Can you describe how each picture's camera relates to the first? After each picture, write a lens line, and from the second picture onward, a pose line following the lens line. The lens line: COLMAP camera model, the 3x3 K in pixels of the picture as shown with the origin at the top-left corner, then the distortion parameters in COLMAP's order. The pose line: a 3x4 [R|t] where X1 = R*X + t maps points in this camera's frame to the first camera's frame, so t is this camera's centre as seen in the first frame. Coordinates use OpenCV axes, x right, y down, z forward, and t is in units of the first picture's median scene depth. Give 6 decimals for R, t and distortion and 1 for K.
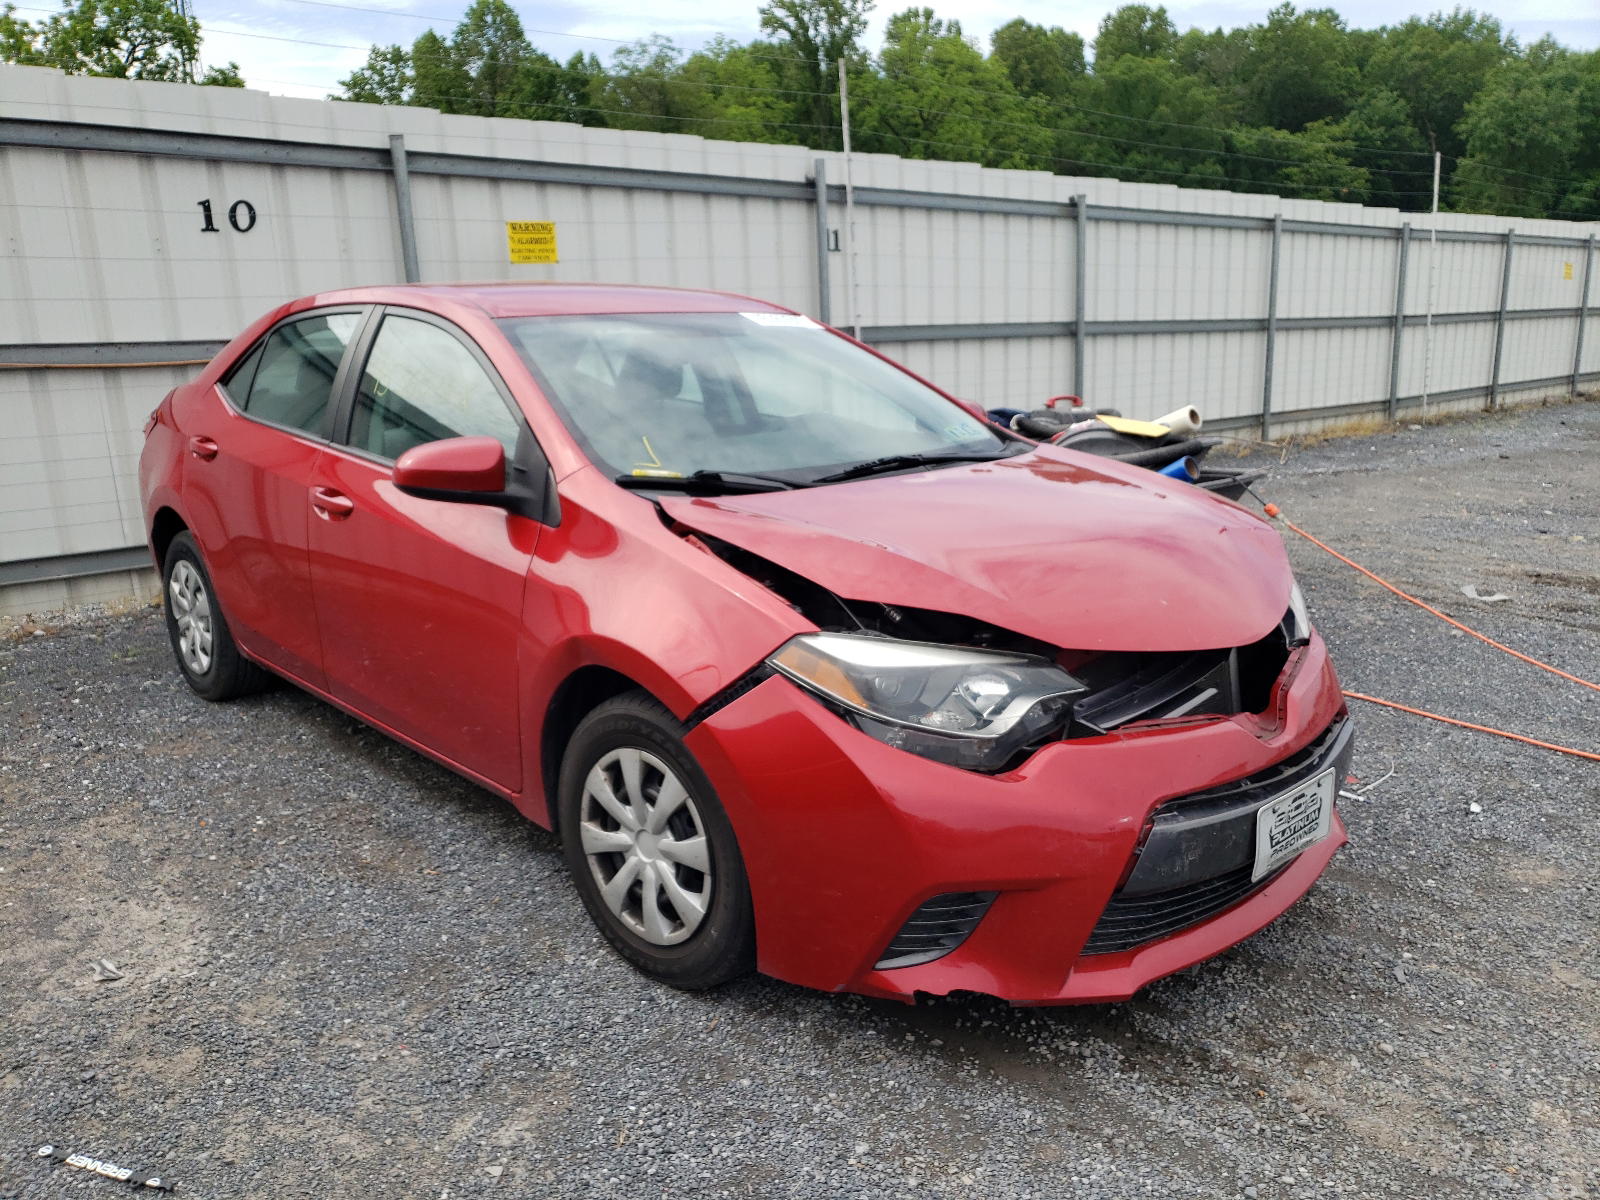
lens RADIAL K [[1131.4, 0, 802.8], [0, 1131.4, 570.4], [0, 0, 1]] dist [0.021157, -0.004237]
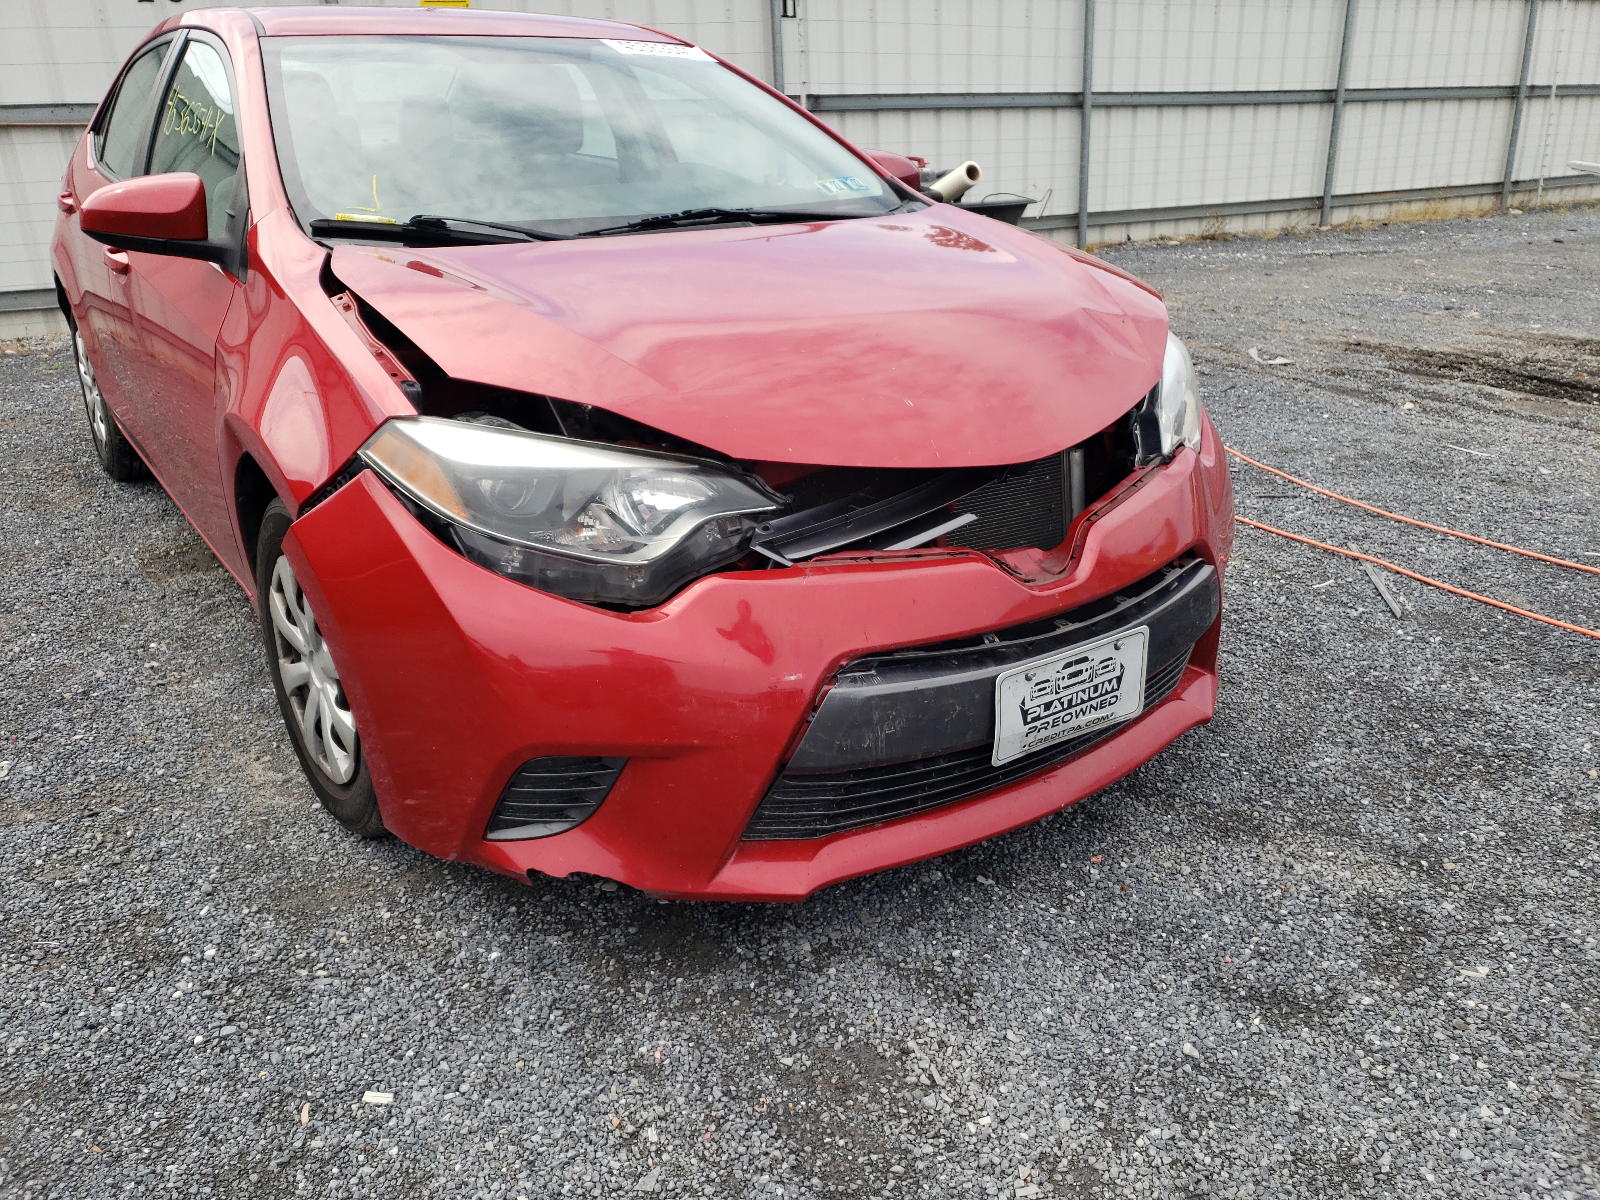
lens RADIAL K [[1131.4, 0, 802.8], [0, 1131.4, 570.4], [0, 0, 1]] dist [0.021157, -0.004237]
pose [[0.991385, 0.047458, -0.122080, 0.362507], [-0.029771, 0.989301, 0.142819, 0.037410], [0.127552, -0.137954, 0.982191, 0.248732]]
